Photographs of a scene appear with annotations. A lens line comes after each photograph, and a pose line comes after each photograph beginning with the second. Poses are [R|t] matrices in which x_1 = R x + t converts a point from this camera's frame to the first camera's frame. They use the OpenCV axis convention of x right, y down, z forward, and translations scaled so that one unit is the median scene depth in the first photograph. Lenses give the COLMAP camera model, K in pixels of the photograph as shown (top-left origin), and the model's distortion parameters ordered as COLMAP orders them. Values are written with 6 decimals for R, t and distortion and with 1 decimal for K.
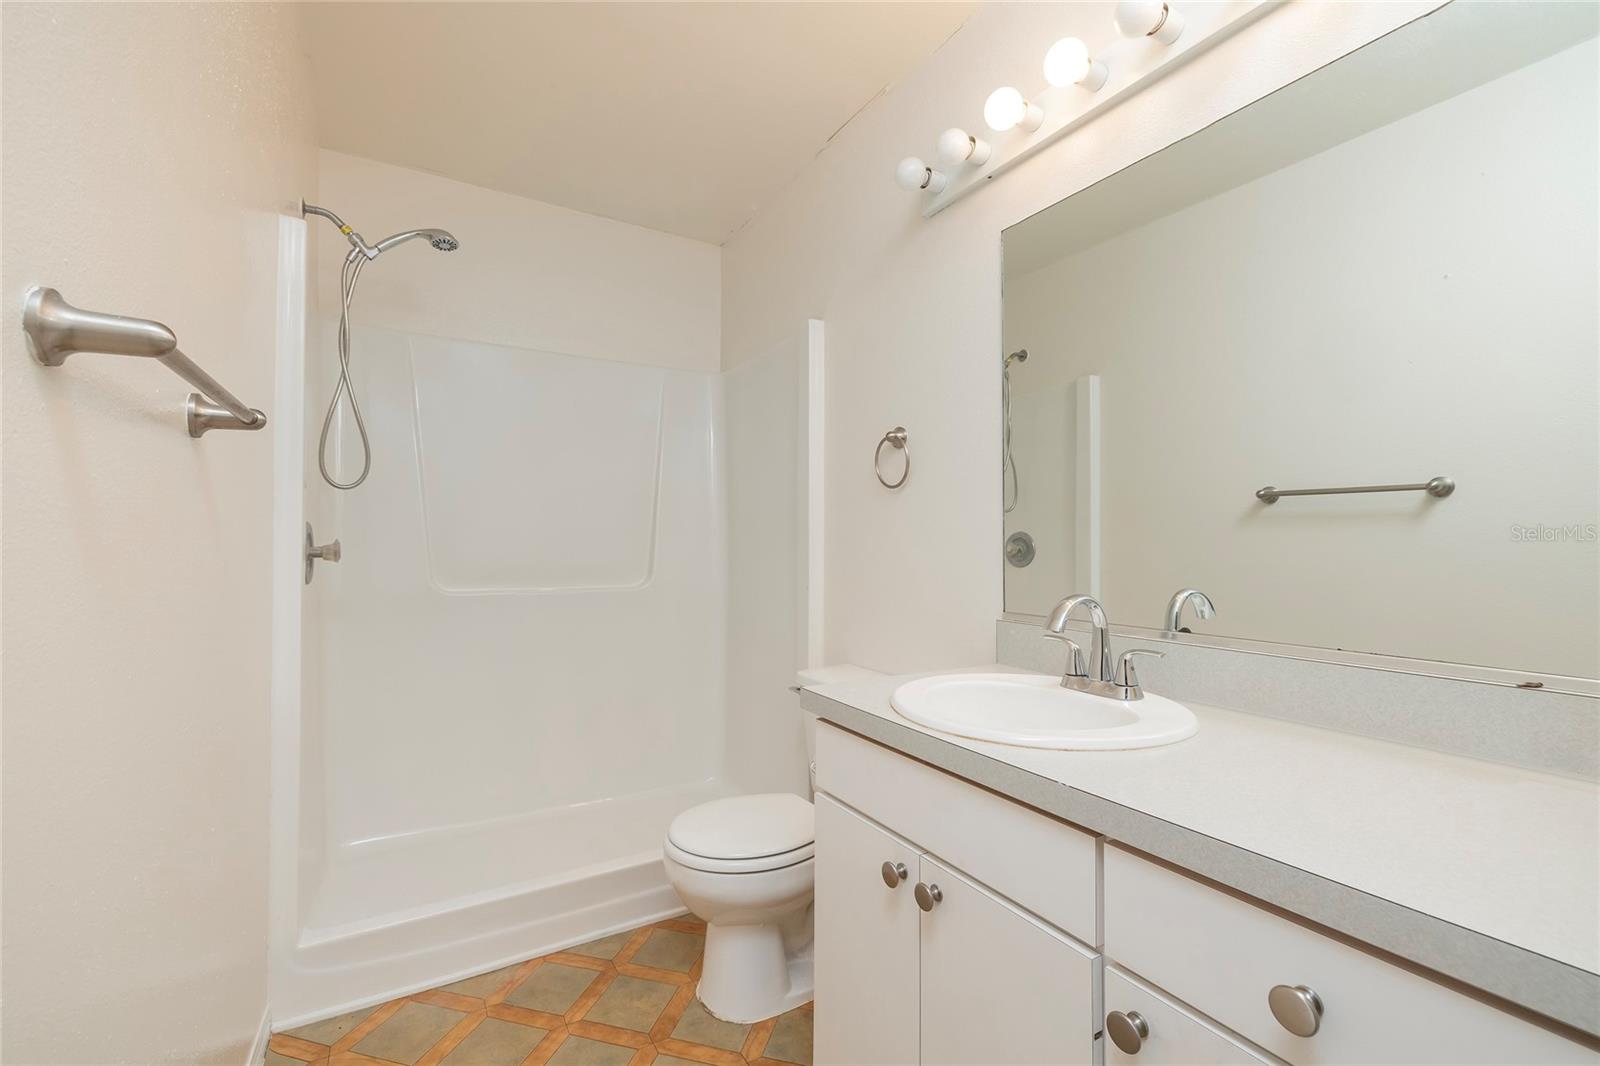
lens RADIAL K [[674.9, 0, 796.7], [0, 674.9, 528.2], [0, 0, 1]] dist [-0.002367, -0.000937]
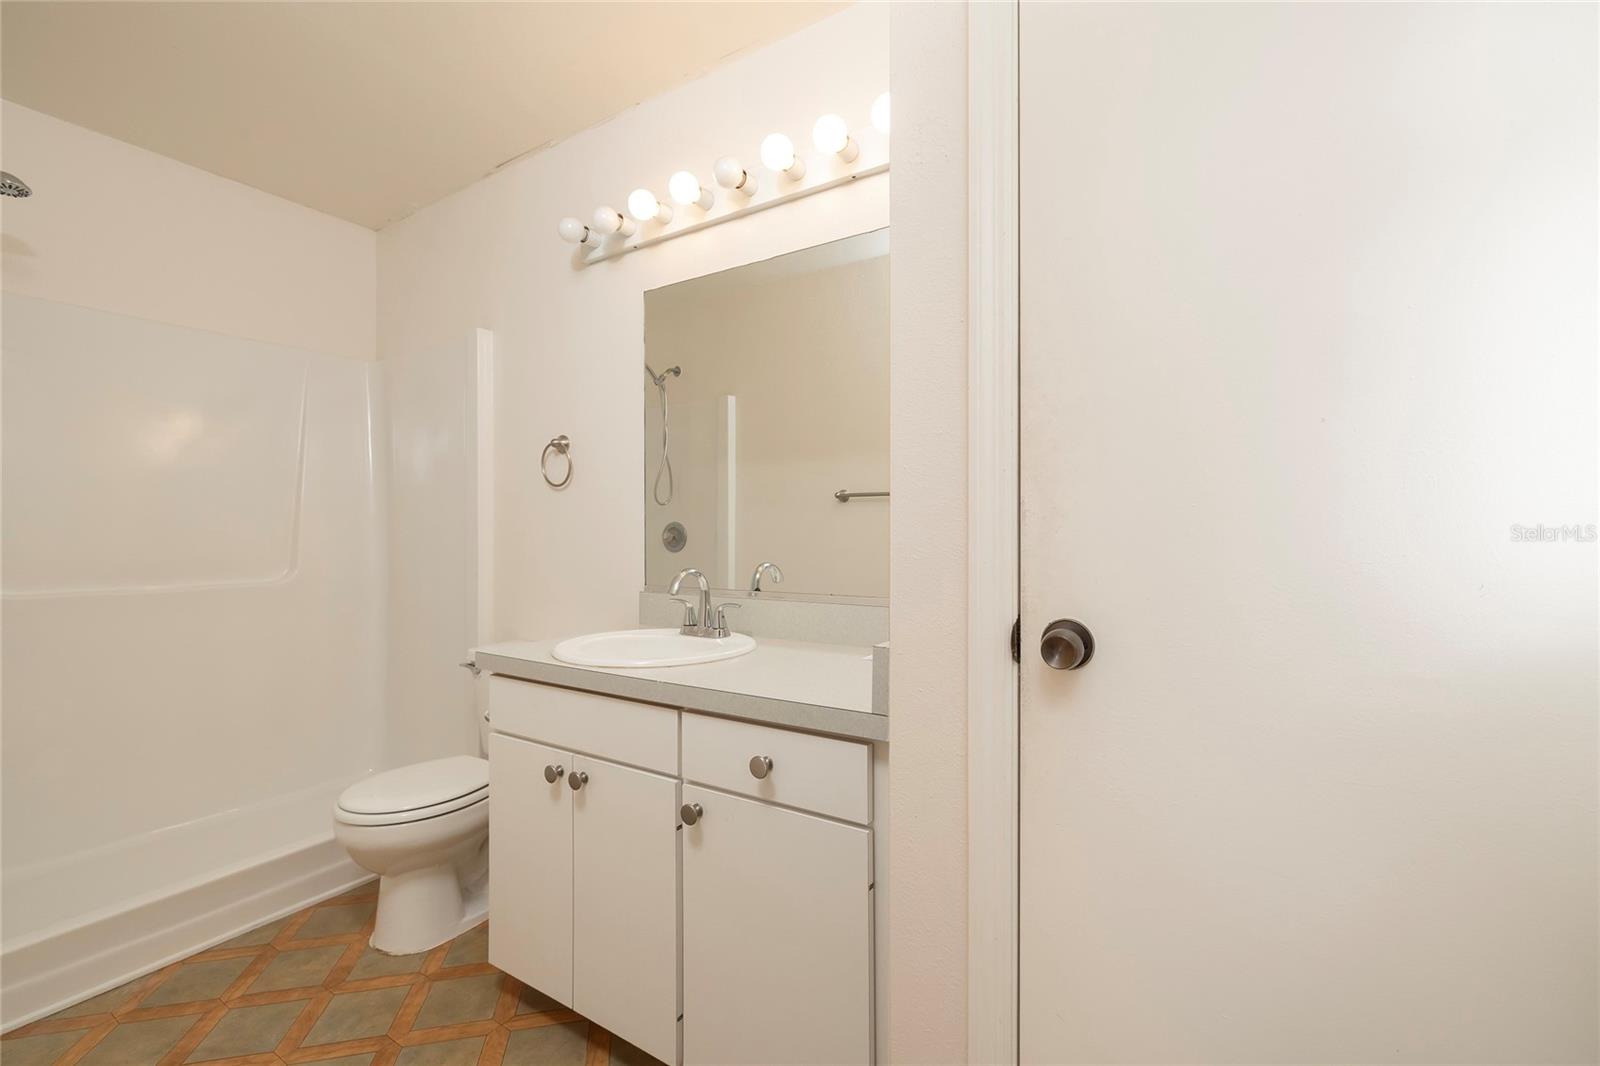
lens RADIAL K [[674.9, 0, 796.7], [0, 674.9, 528.2], [0, 0, 1]] dist [-0.002367, -0.000937]
pose [[0.891611, -0.004865, 0.452776, -0.023036], [-0.003080, 0.999854, 0.016809, -0.009043], [-0.452792, -0.016382, 0.891466, -0.296562]]
